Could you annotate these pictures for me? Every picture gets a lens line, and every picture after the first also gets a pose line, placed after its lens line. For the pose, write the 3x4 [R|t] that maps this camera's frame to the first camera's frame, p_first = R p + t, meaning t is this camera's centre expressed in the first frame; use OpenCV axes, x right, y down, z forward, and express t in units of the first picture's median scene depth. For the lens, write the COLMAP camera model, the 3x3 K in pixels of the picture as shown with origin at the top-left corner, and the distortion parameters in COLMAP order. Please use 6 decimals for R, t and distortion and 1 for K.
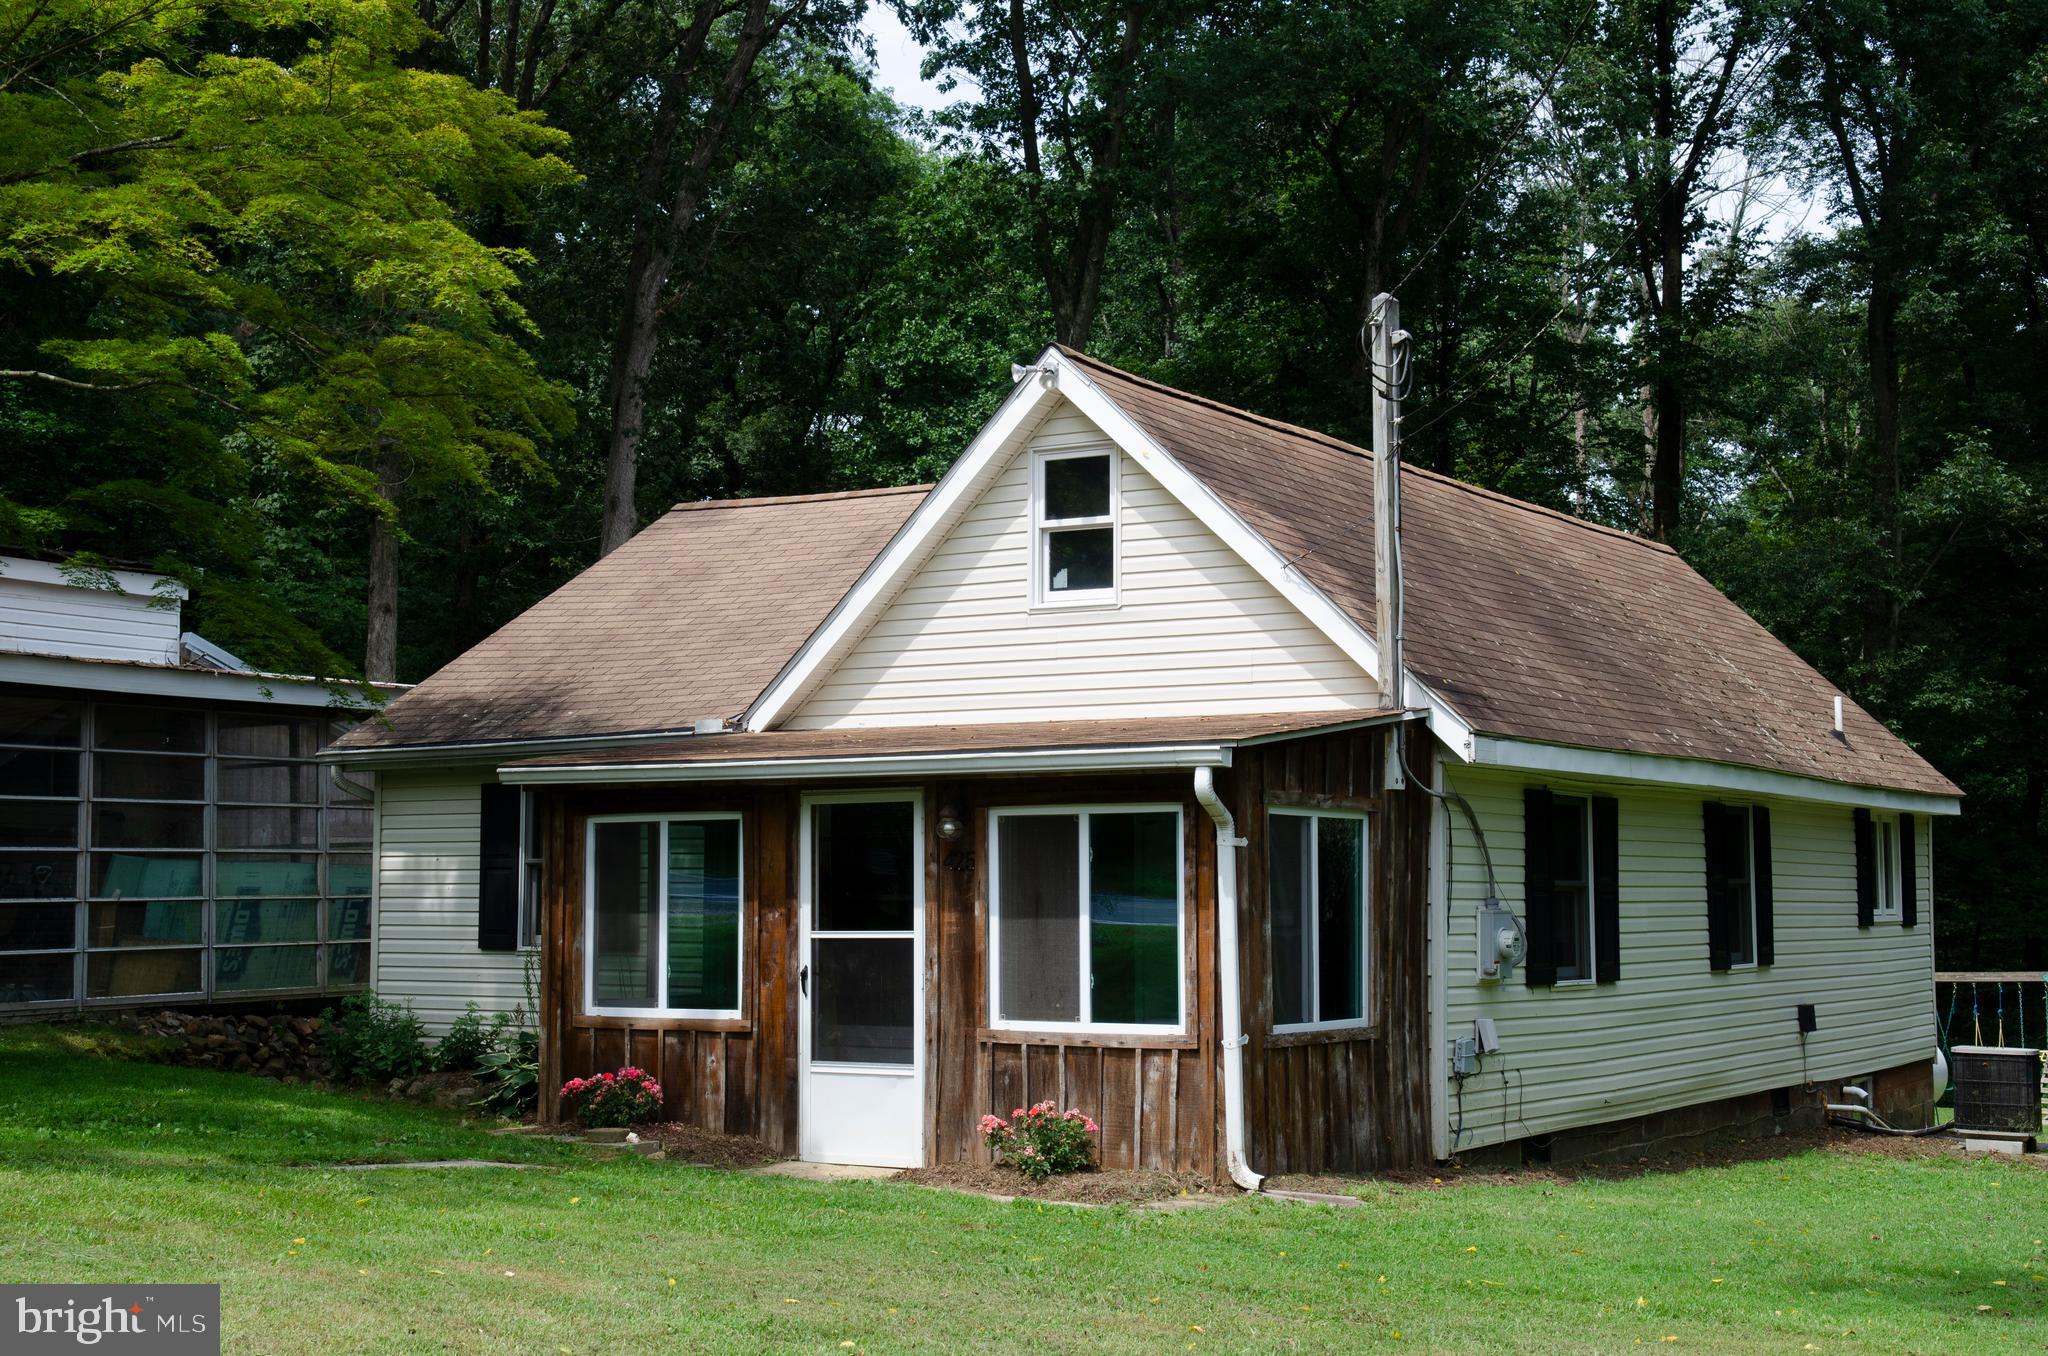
lens RADIAL K [[2645.7, 0, 1024.0], [0, 2645.7, 678.0], [0, 0, 1]] dist [0.025751, 0.025486]
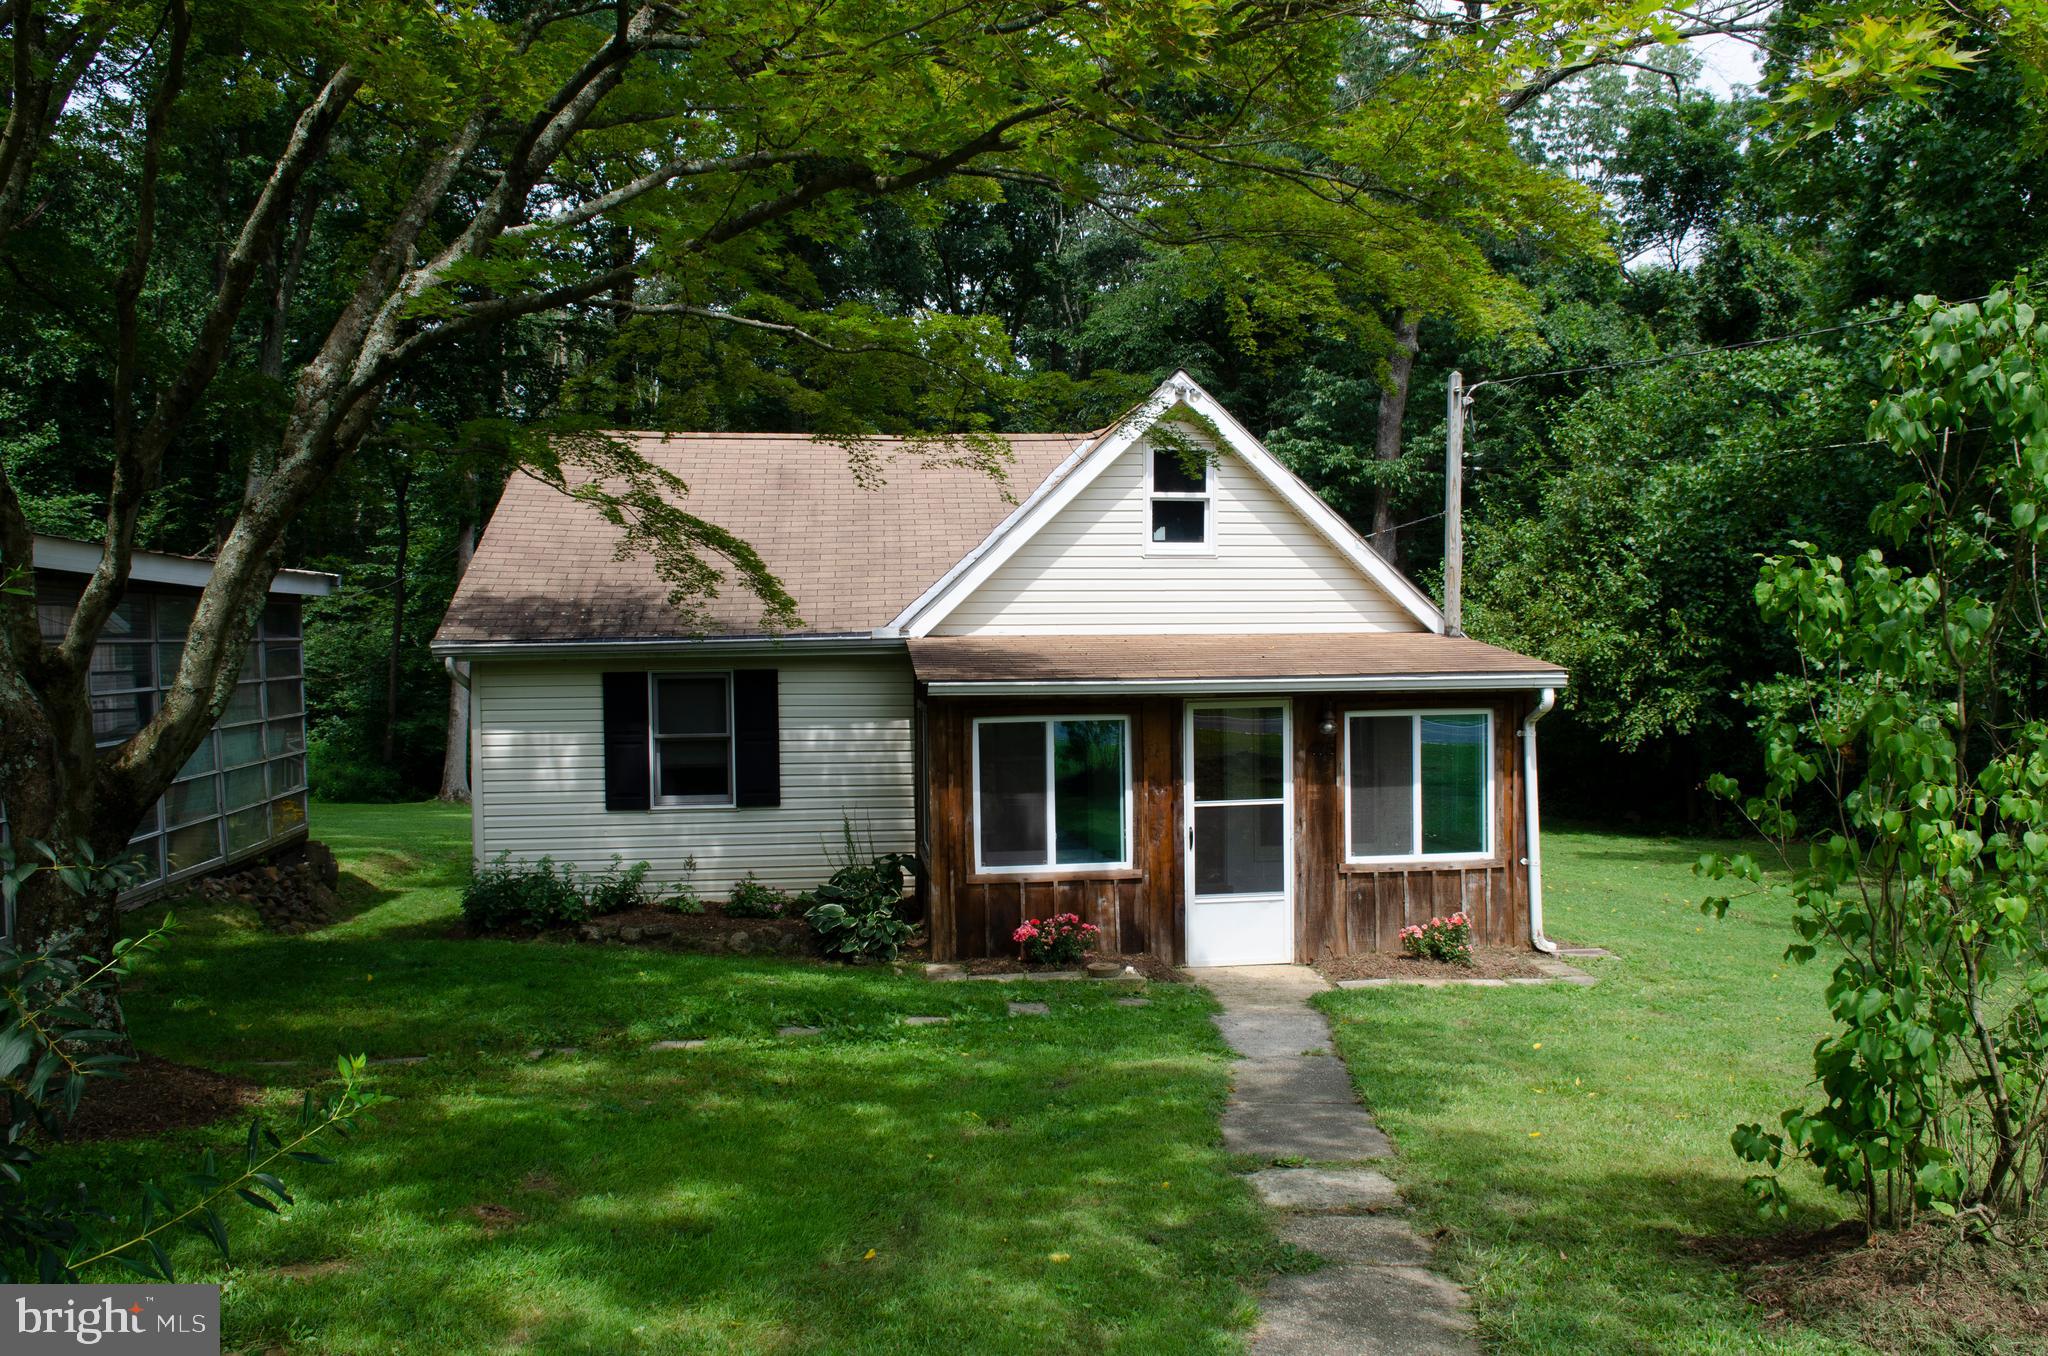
lens RADIAL K [[1537.8, 0, 1015.9], [0, 1537.8, 684.7], [0, 0, 1]] dist [-0.026017, -0.031519]
pose [[0.772330, -0.027276, 0.634636, -0.639598], [-0.040044, 0.995000, 0.091496, -0.032439], [-0.633959, -0.096078, 0.767376, 0.447370]]
